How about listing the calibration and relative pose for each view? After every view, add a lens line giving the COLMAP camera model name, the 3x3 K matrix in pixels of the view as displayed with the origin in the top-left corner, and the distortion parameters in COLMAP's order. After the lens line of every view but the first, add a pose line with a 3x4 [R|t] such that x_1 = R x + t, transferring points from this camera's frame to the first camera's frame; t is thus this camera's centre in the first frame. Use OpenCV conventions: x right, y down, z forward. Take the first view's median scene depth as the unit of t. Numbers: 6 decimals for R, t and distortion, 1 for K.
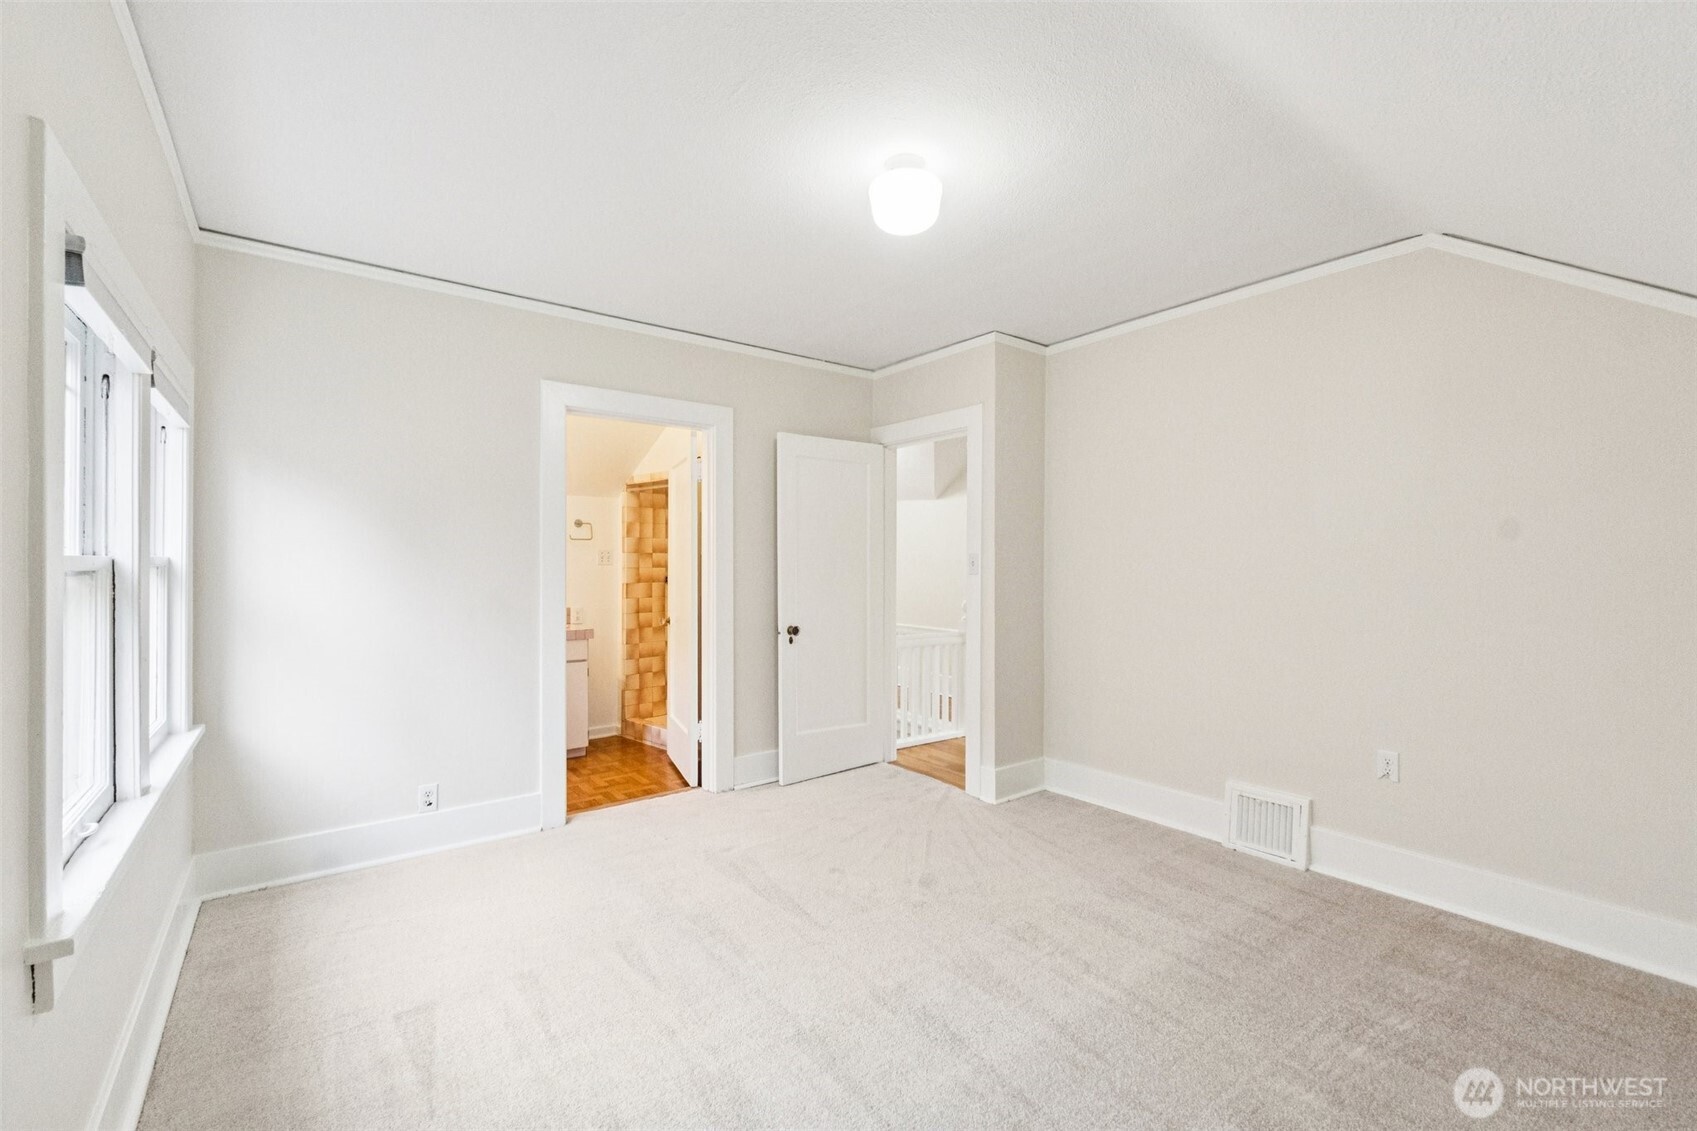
lens RADIAL K [[736.7, 0, 849.4], [0, 736.7, 569.0], [0, 0, 1]] dist [-0.009420, -0.000101]
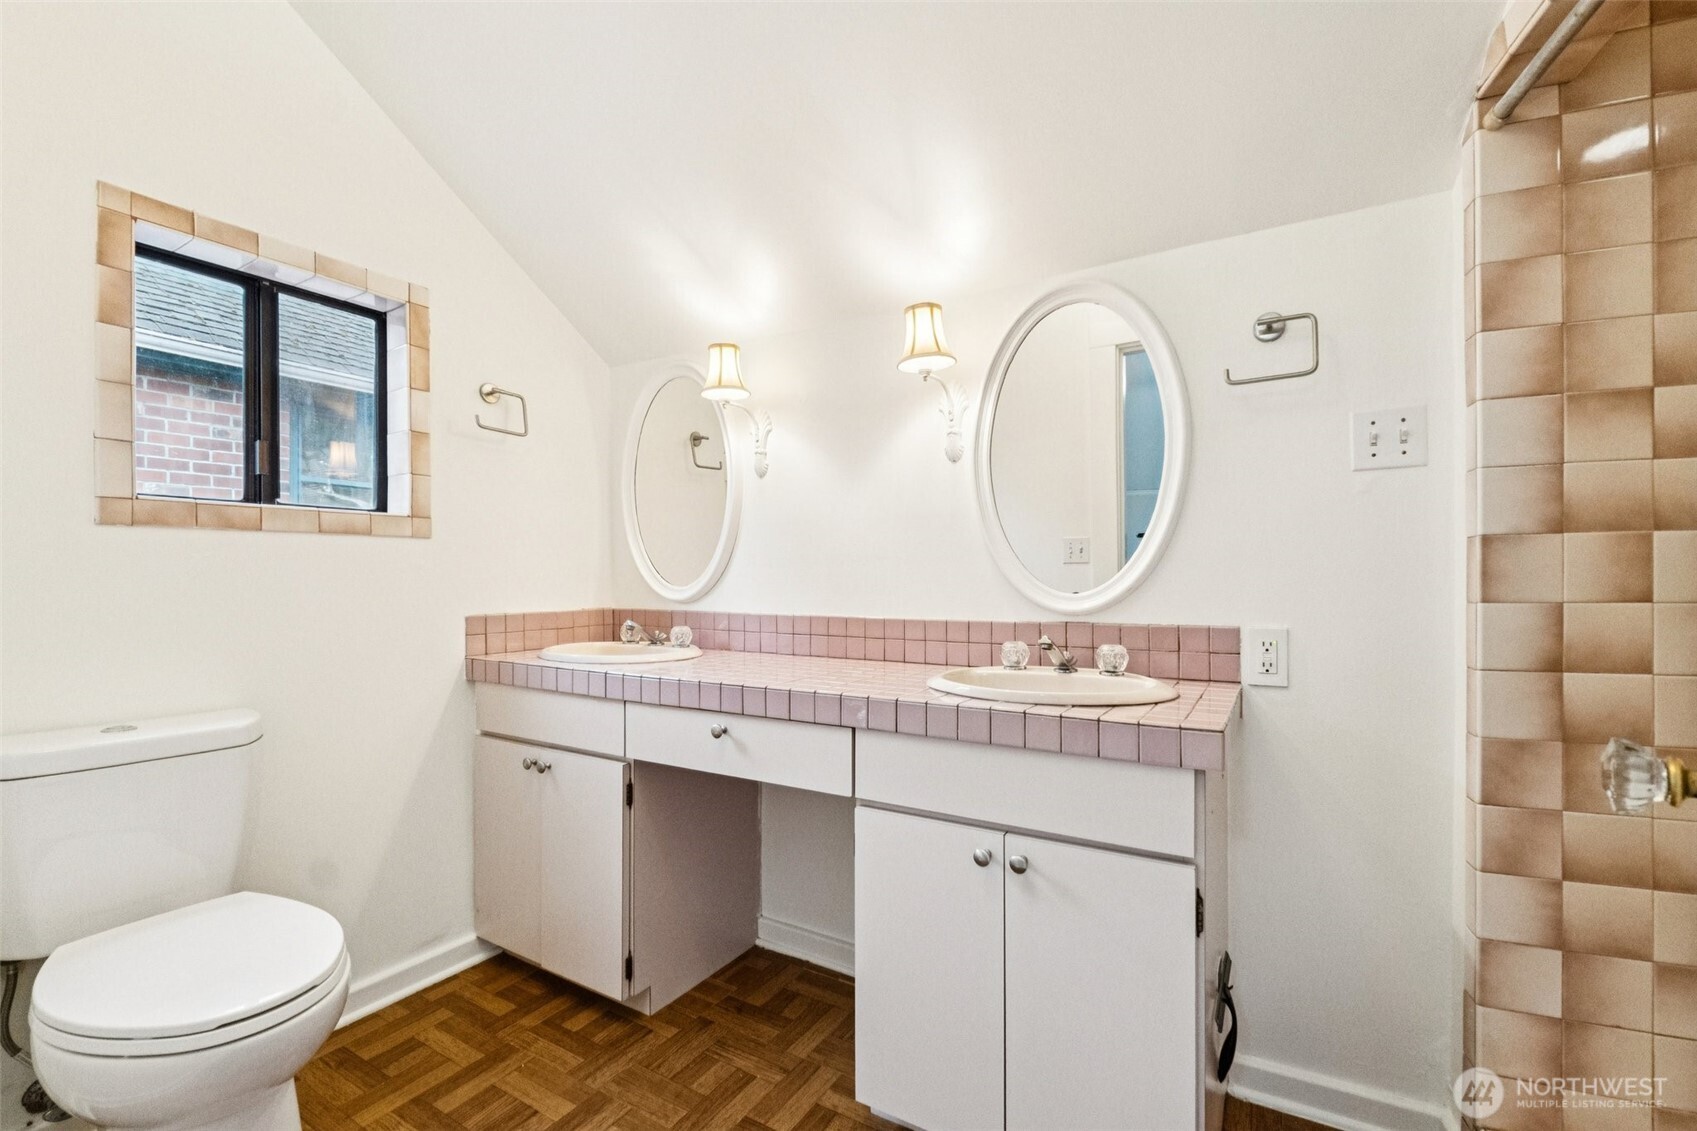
lens RADIAL K [[736.7, 0, 851.1], [0, 736.7, 573.2], [0, 0, 1]] dist [-0.009420, -0.000101]
pose [[0.376109, -0.000733, -0.926575, -0.165939], [0.004475, 0.999989, 0.001025, 0.029638], [0.926565, -0.004532, 0.376109, 0.727175]]
